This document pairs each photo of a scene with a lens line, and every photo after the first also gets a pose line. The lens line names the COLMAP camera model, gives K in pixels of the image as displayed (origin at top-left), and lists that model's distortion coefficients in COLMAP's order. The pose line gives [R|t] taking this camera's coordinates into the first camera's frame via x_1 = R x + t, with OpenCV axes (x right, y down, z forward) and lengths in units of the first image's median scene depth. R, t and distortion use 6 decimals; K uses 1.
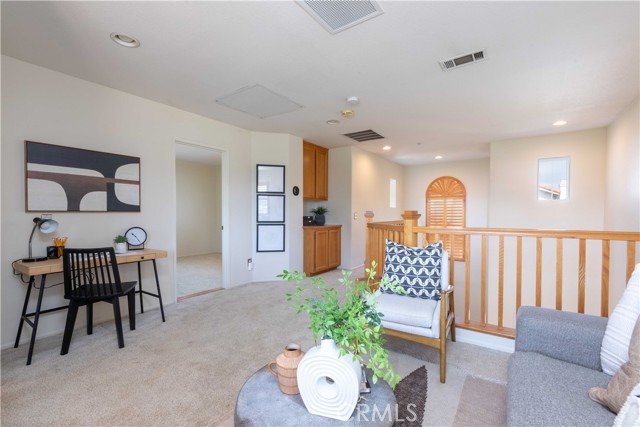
lens RADIAL K [[286.5, 0, 316.9], [0, 286.5, 217.8], [0, 0, 1]] dist [-0.001713, -0.000214]
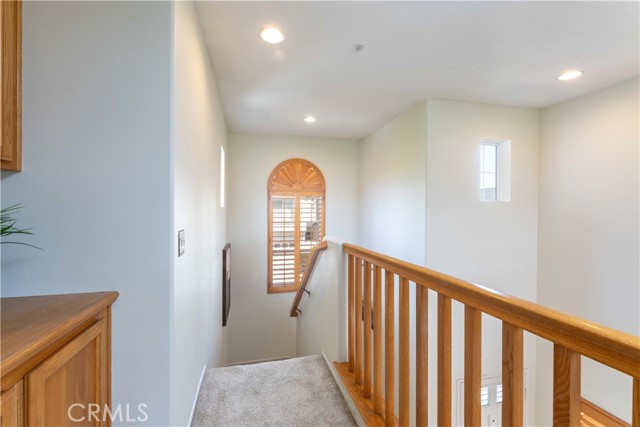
lens RADIAL K [[272.1, 0, 317.5], [0, 272.1, 213.7], [0, 0, 1]] dist [-0.000211, -0.000117]
pose [[0.655161, -0.019071, 0.755249, 0.044241], [0.014427, 0.999815, 0.012731, -0.049107], [-0.755352, 0.002555, 0.655314, 0.935086]]
